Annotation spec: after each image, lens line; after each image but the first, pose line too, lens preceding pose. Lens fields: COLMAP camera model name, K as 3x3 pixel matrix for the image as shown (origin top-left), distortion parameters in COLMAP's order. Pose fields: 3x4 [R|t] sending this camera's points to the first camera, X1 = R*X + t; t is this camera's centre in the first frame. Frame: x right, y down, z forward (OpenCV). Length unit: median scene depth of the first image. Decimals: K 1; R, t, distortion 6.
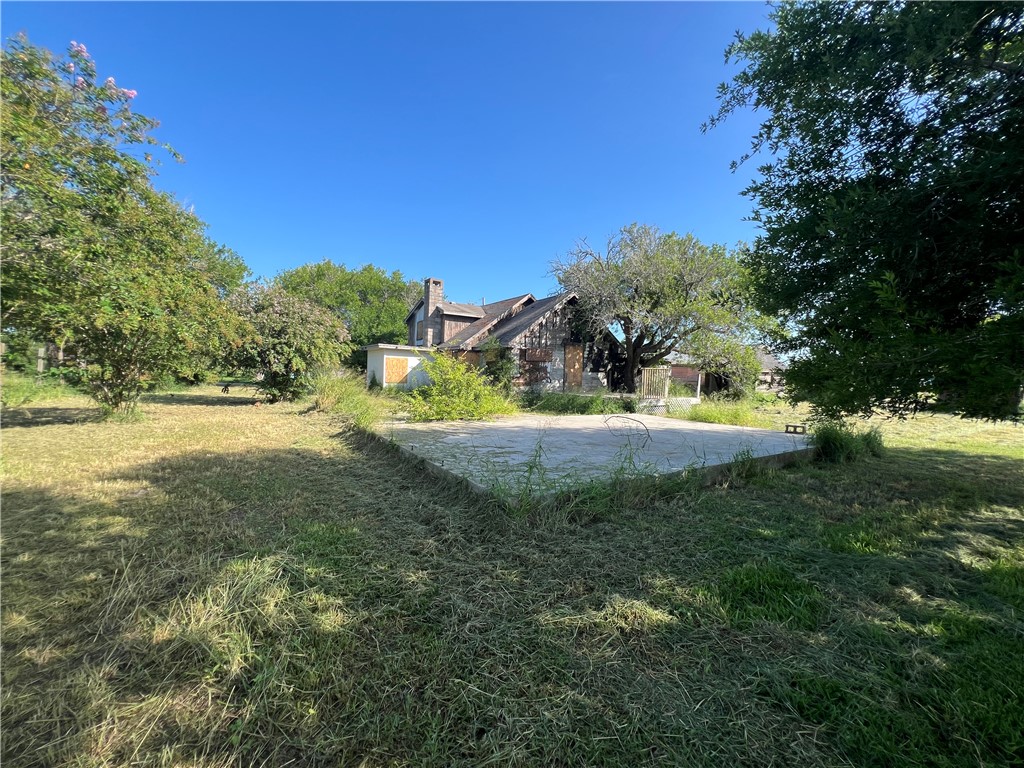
lens RADIAL K [[411.3, 0, 507.8], [0, 411.3, 378.2], [0, 0, 1]] dist [-0.003157, 0.001029]
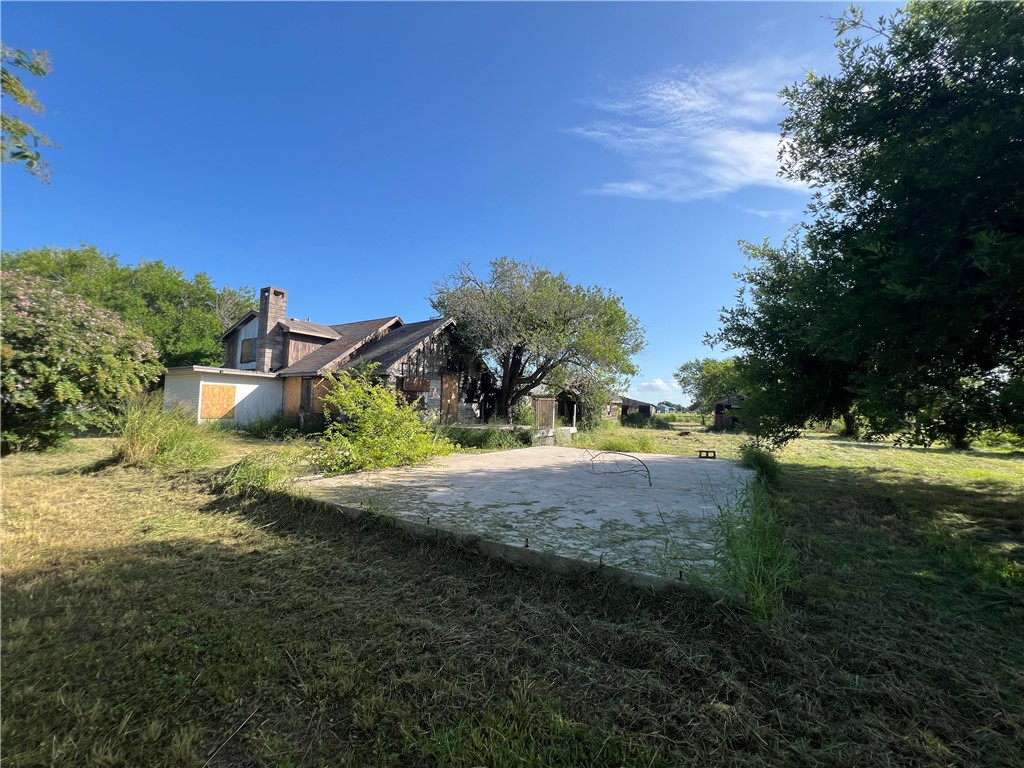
lens RADIAL K [[411.3, 0, 510.8], [0, 411.3, 374.0], [0, 0, 1]] dist [-0.003157, 0.001029]
pose [[0.903246, 0.026479, 0.428306, -0.116240], [0.009594, 0.996599, -0.081845, -0.002766], [-0.429017, 0.078035, 0.899920, 0.094948]]
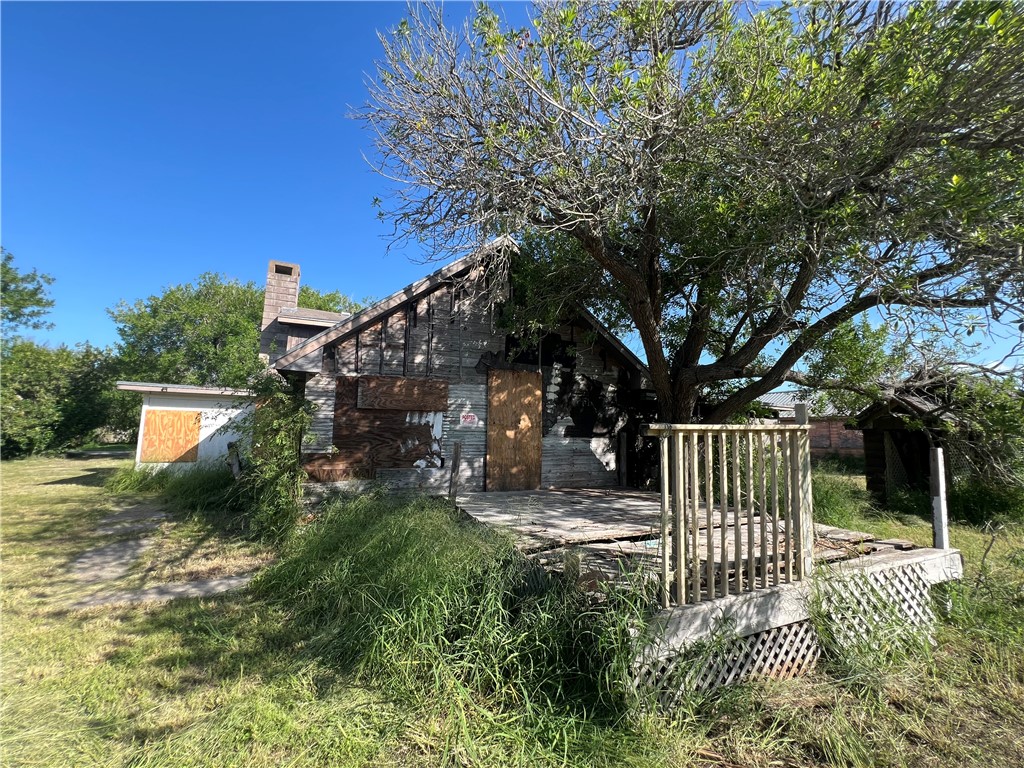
lens RADIAL K [[411.3, 0, 511.3], [0, 411.3, 382.5], [0, 0, 1]] dist [-0.003157, 0.001029]
pose [[0.986476, -0.028543, -0.161402, 0.219293], [0.006959, 0.991126, -0.132747, -0.015161], [0.163759, 0.129829, 0.977920, 0.607802]]
